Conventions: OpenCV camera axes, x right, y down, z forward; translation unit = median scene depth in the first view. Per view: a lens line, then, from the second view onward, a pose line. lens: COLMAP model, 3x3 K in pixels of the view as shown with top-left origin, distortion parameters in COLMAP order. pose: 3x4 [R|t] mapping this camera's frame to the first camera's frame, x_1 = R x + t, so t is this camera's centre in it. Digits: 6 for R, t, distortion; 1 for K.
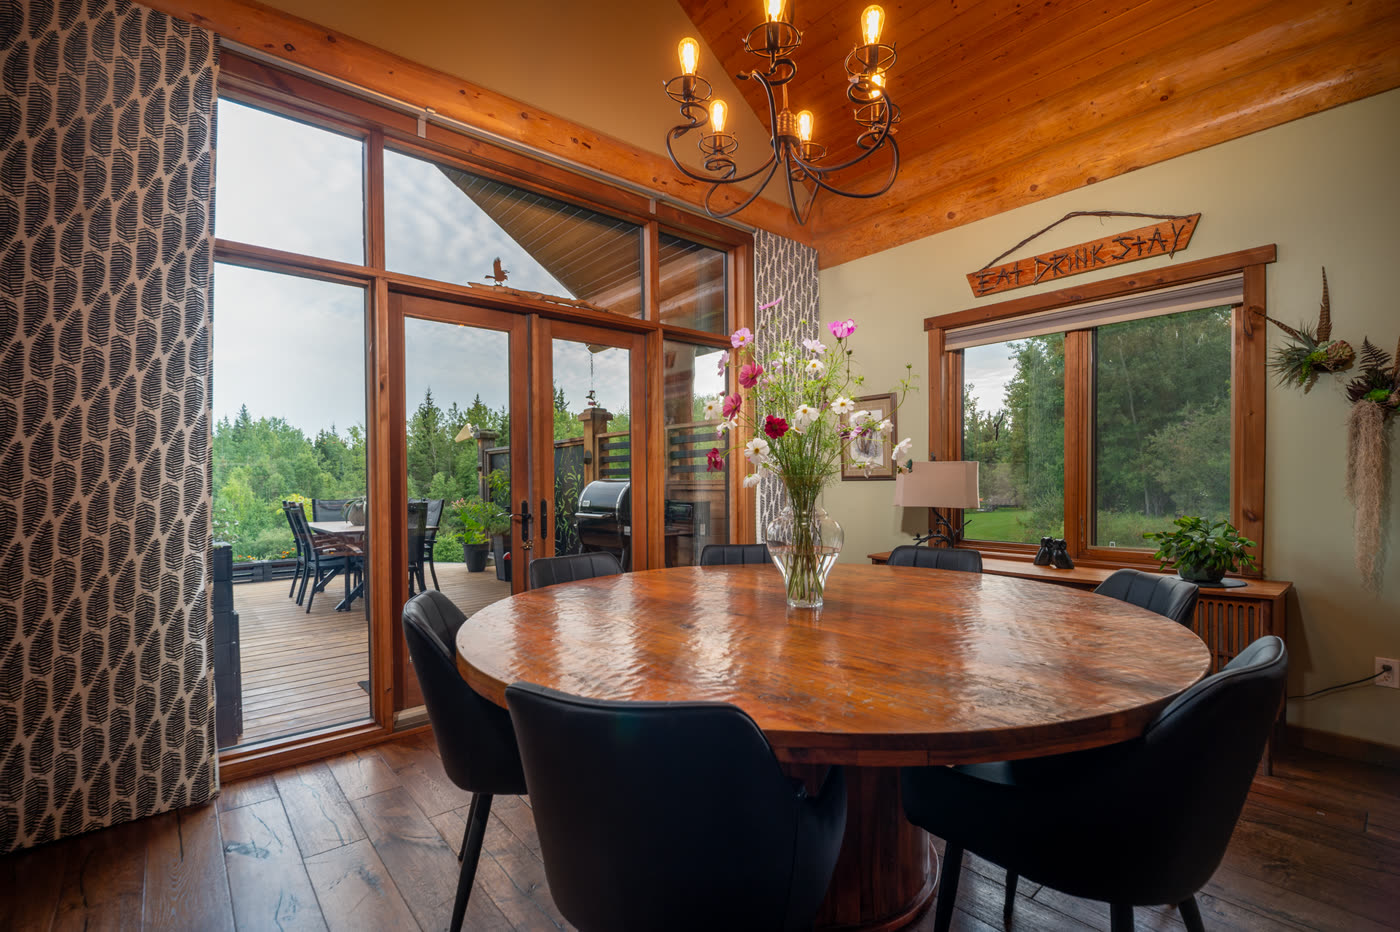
lens RADIAL K [[627.1, 0, 700.9], [0, 627.1, 476.5], [0, 0, 1]] dist [-0.008148, -0.000410]
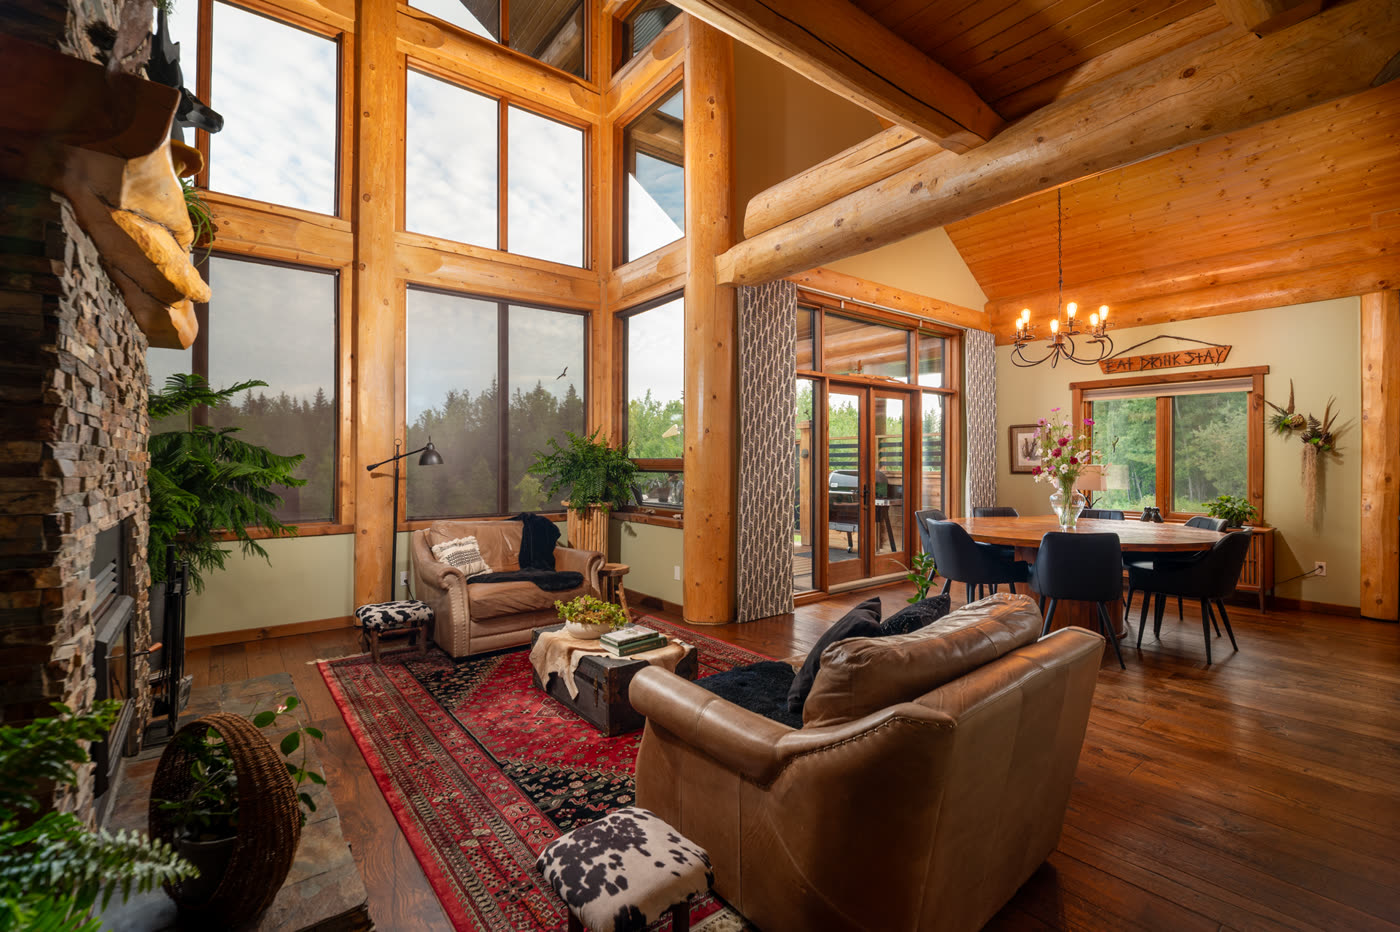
lens RADIAL K [[623.3, 0, 700.7], [0, 623.3, 449.9], [0, 0, 1]] dist [-0.002555, -0.000424]
pose [[0.999066, 0.008577, -0.042354, -0.791714], [-0.009096, 0.999886, -0.012084, -0.042727], [0.042246, 0.012458, 0.999030, -1.035010]]
